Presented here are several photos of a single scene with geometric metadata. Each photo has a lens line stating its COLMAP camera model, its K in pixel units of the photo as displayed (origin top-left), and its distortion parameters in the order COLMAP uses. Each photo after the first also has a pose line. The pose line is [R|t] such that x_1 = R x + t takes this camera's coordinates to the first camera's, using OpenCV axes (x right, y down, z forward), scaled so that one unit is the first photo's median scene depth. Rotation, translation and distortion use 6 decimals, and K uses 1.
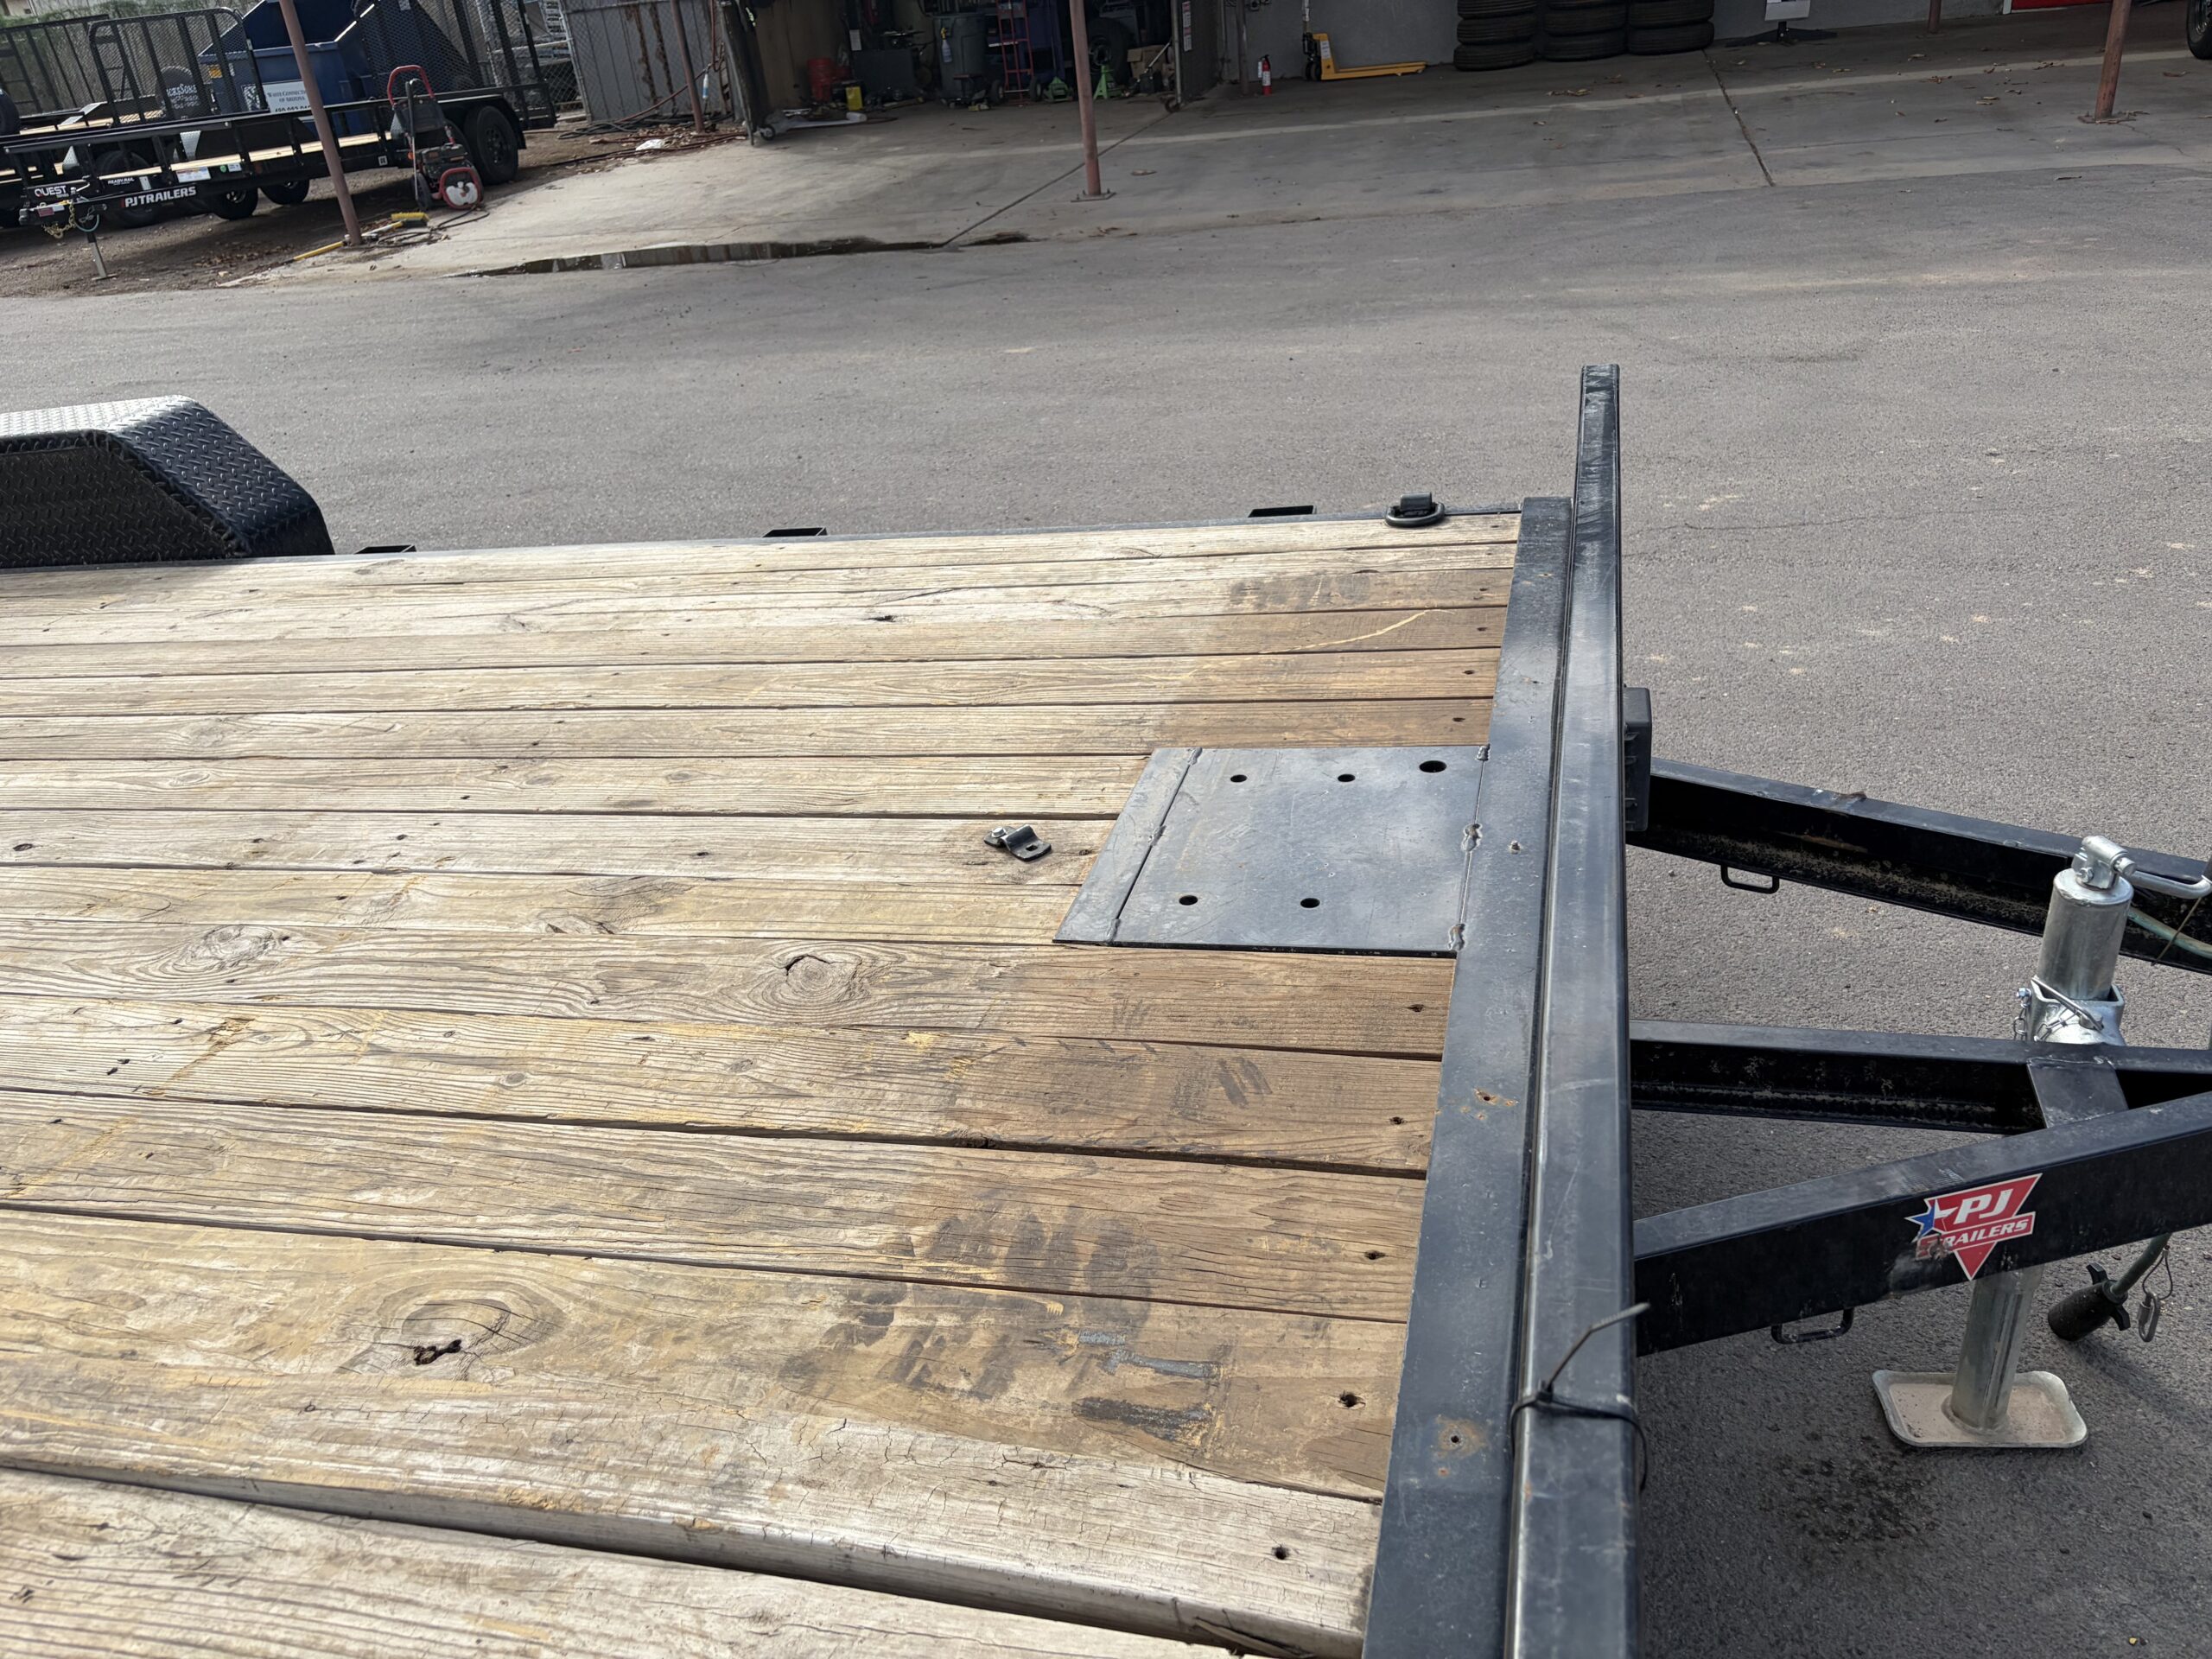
lens RADIAL K [[1686.0, 0, 1135.7], [0, 1686.0, 838.4], [0, 0, 1]] dist [0.052035, -0.054652]
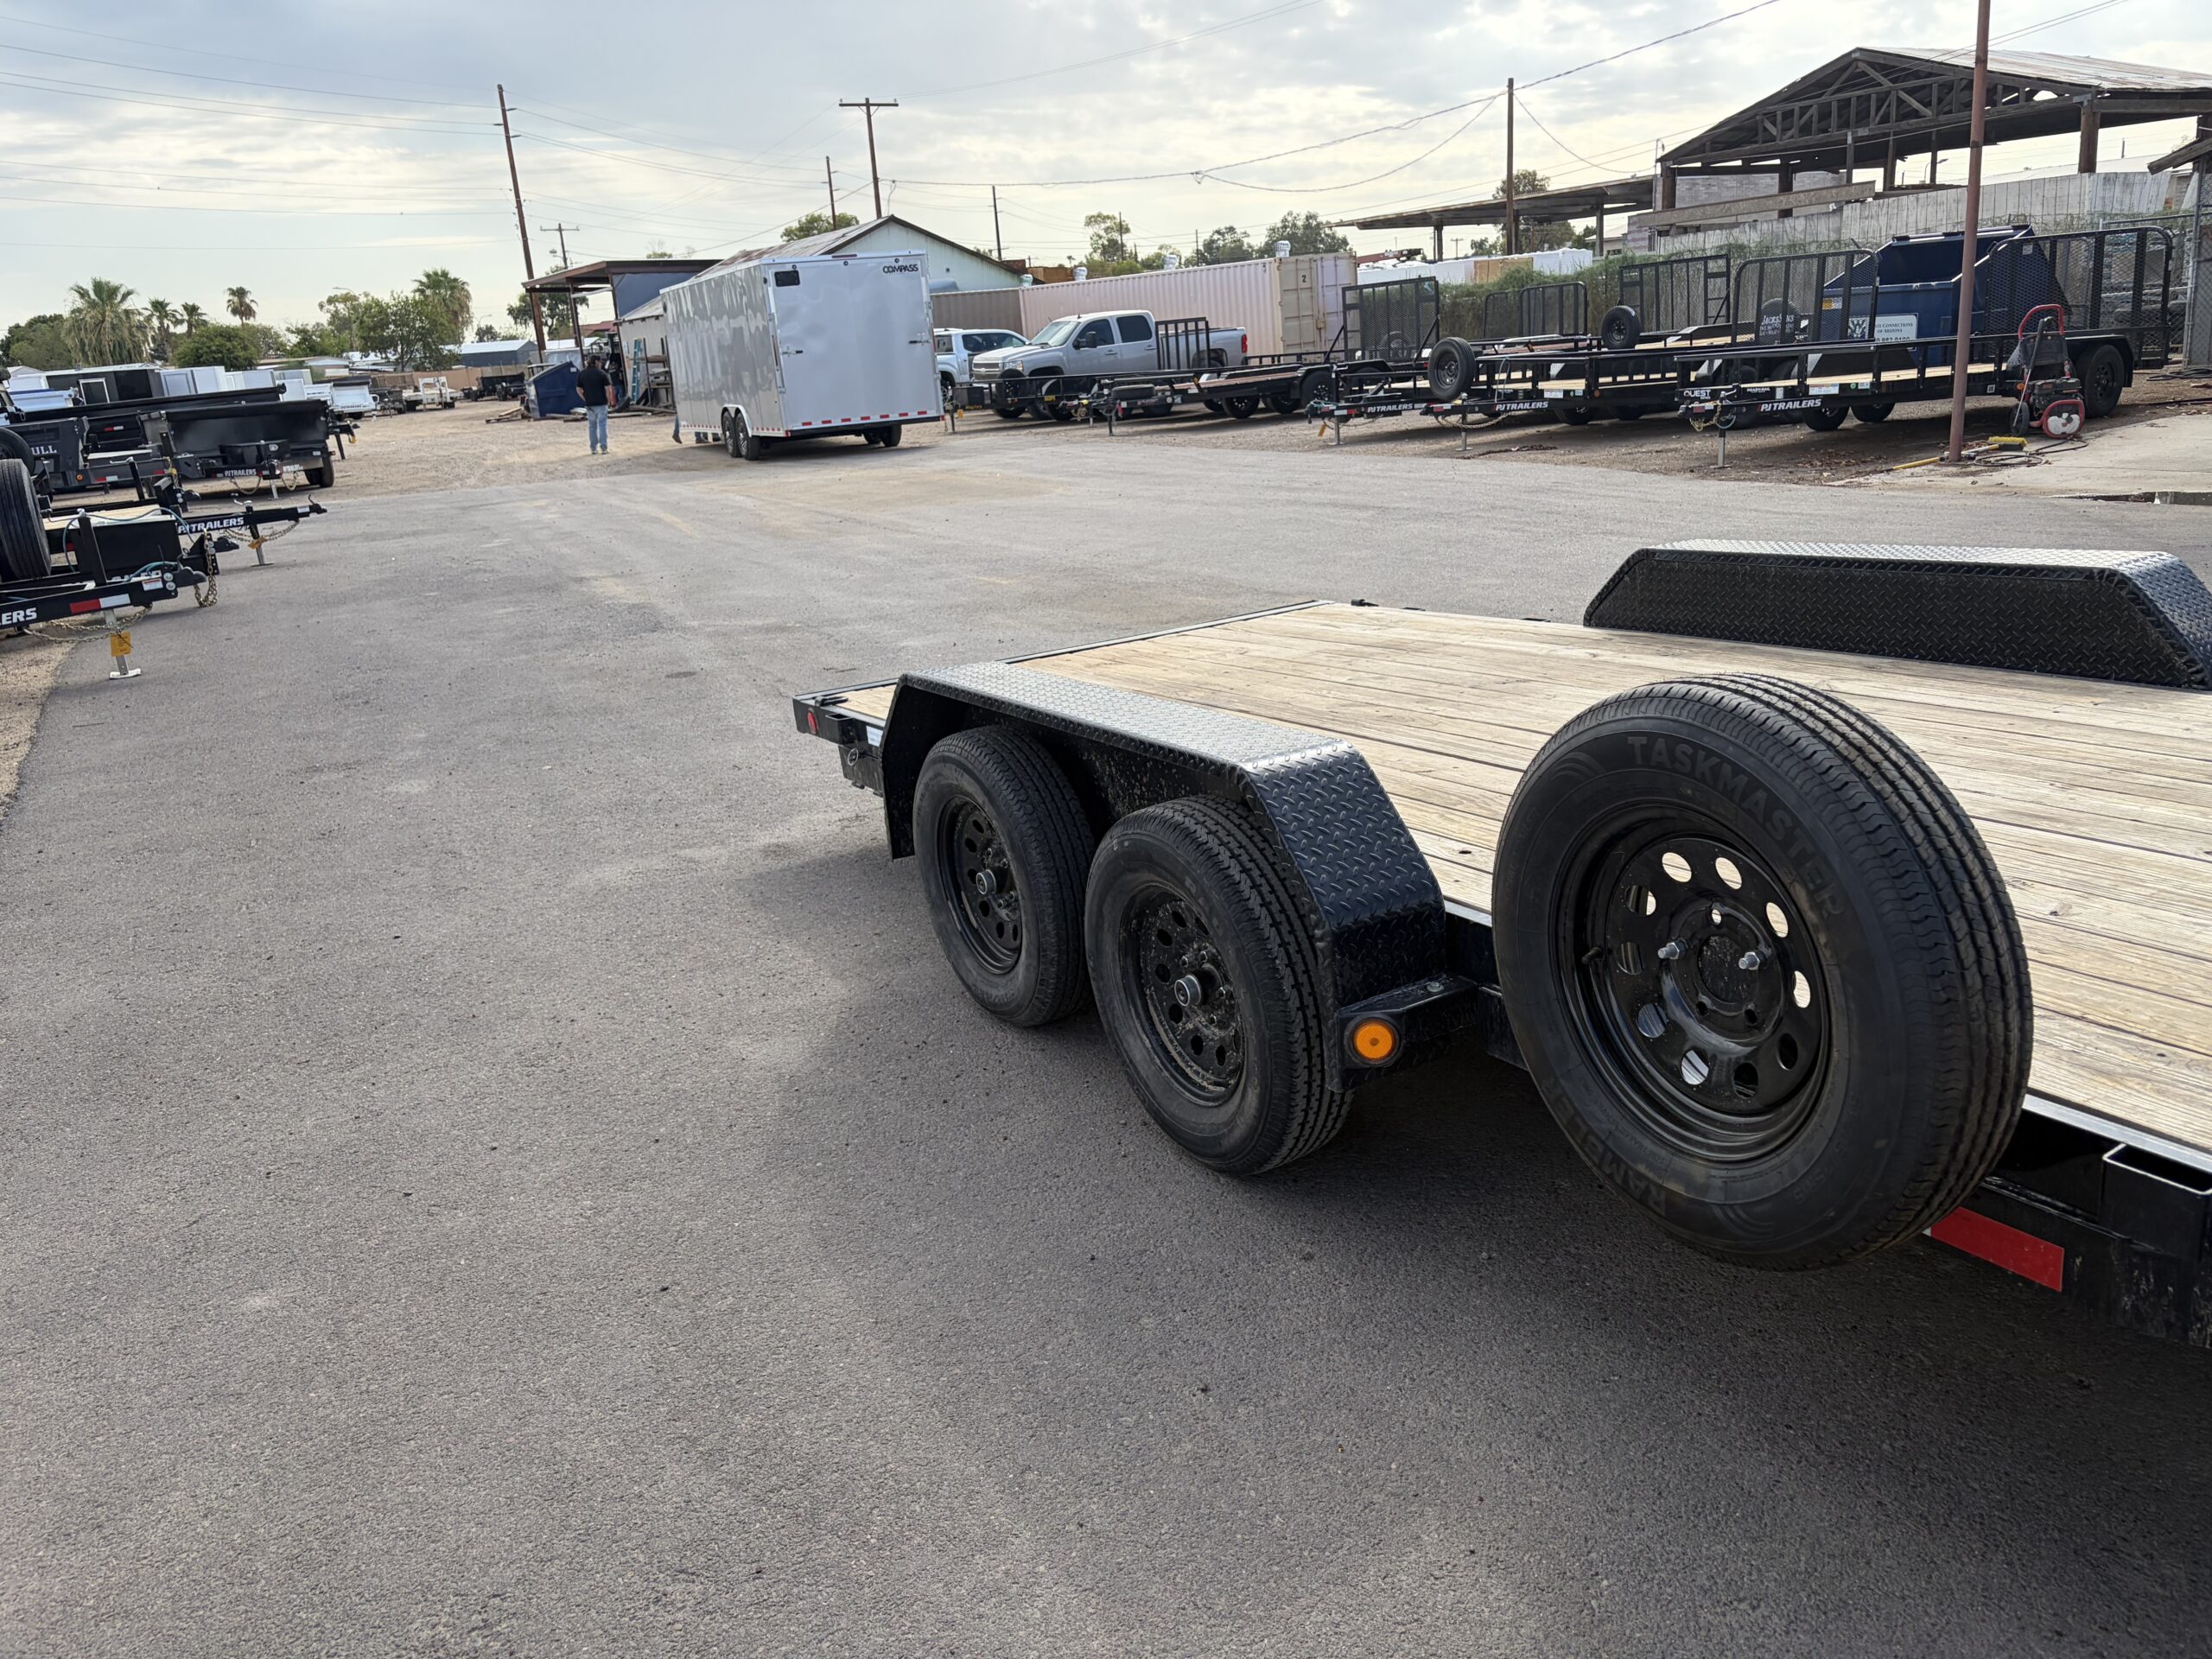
lens RADIAL K [[1686.0, 0, 1098.2], [0, 1686.0, 819.0], [0, 0, 1]] dist [0.052035, -0.054652]
pose [[0.698985, 0.243558, -0.672383, -0.056227], [-0.330087, 0.943950, -0.001217, 0.038116], [0.634400, 0.222796, 0.740202, -0.072309]]
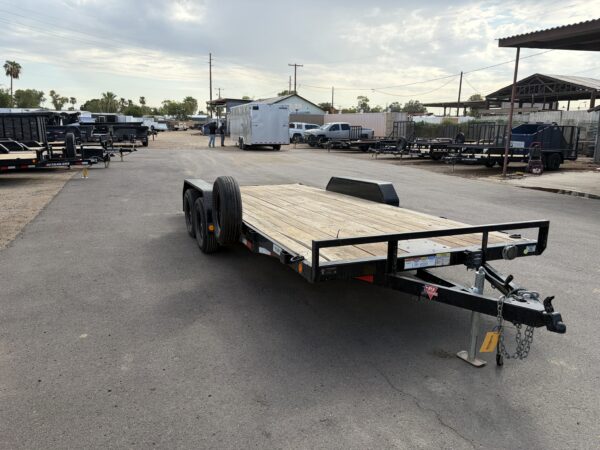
lens RADIAL K [[457.3, 0, 294.8], [0, 457.3, 221.3], [0, 0, 1]] dist [0.052035, -0.054652]
pose [[0.586770, 0.270324, -0.763299, 0.165809], [-0.441728, 0.896881, -0.021937, 0.024297], [0.678658, 0.350043, 0.645673, -0.105104]]
